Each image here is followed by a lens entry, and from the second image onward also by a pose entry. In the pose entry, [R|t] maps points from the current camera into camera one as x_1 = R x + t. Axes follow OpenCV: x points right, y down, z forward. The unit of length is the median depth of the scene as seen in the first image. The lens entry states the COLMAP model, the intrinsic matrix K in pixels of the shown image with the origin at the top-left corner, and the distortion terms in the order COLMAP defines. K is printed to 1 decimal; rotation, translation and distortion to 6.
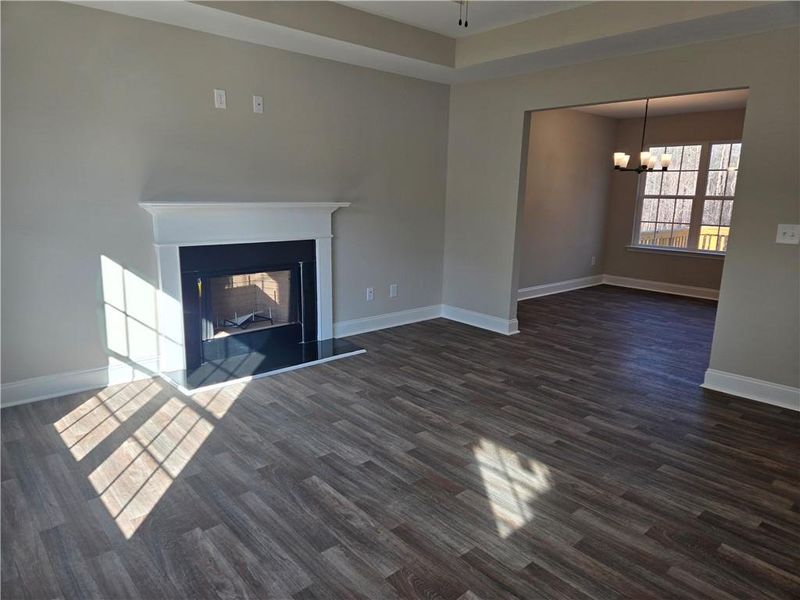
lens RADIAL K [[529.9, 0, 398.0], [0, 529.9, 297.2], [0, 0, 1]] dist [0.047682, -0.001922]
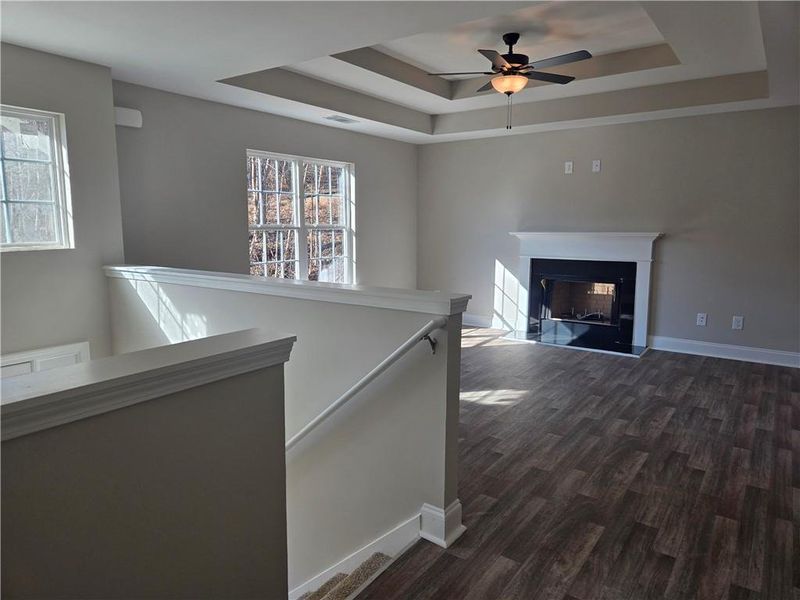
lens RADIAL K [[529.9, 0, 398.0], [0, 529.9, 297.2], [0, 0, 1]] dist [0.047682, -0.001922]
pose [[0.235163, 0.121453, -0.964338, 1.354580], [-0.190521, 0.978675, 0.076798, -0.026715], [0.953100, 0.165667, 0.253287, 0.226862]]
